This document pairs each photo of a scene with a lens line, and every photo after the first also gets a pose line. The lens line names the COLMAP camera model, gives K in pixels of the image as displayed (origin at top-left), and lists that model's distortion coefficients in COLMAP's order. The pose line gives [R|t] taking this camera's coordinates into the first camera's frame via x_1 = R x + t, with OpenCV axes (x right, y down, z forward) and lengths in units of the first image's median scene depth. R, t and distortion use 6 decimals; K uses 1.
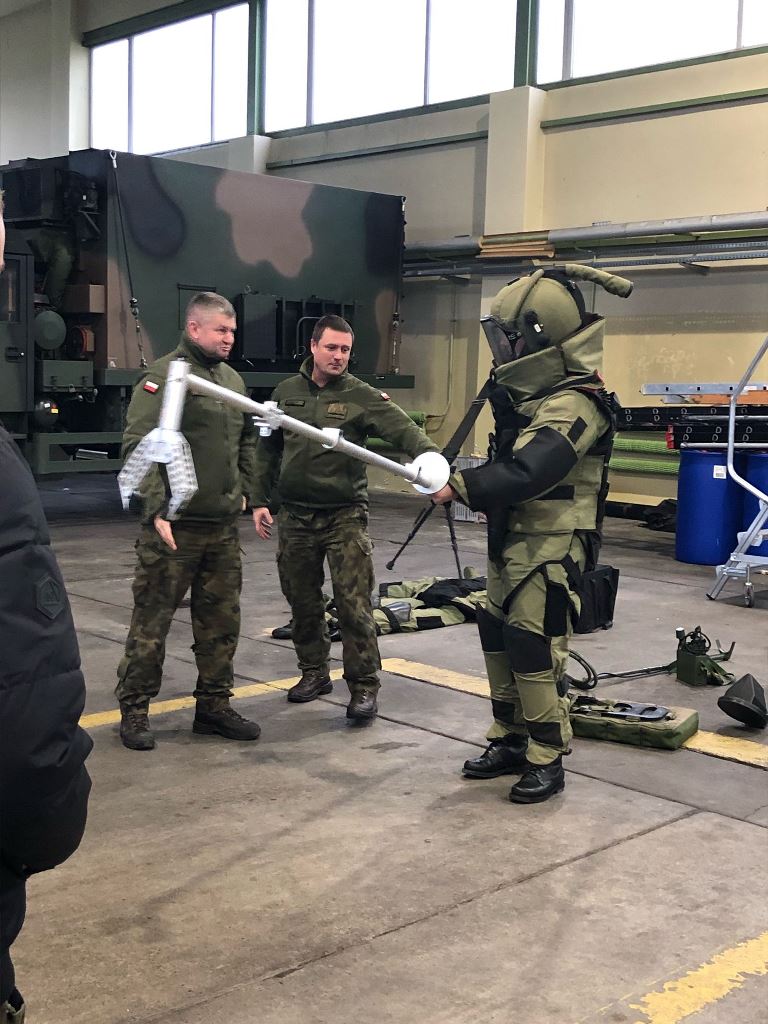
lens RADIAL K [[1315.0, 0, 384.0], [0, 1315.0, 512.0], [0, 0, 1]] dist [0.205285, 0.004495]
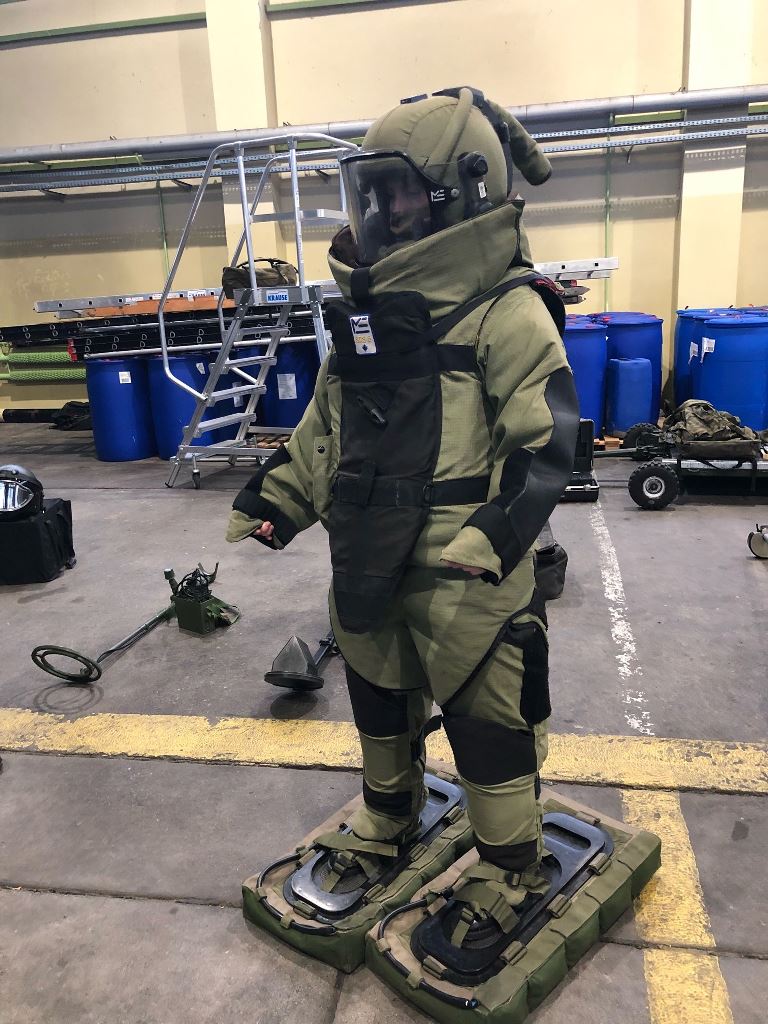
lens RADIAL K [[814.3, 0, 384.0], [0, 814.3, 512.0], [0, 0, 1]] dist [0.000096, 0.001549]
pose [[0.809064, -0.217972, 0.545805, 0.026823], [0.127854, 0.971717, 0.198542, -0.024635], [-0.573645, -0.090850, 0.814050, 0.271041]]
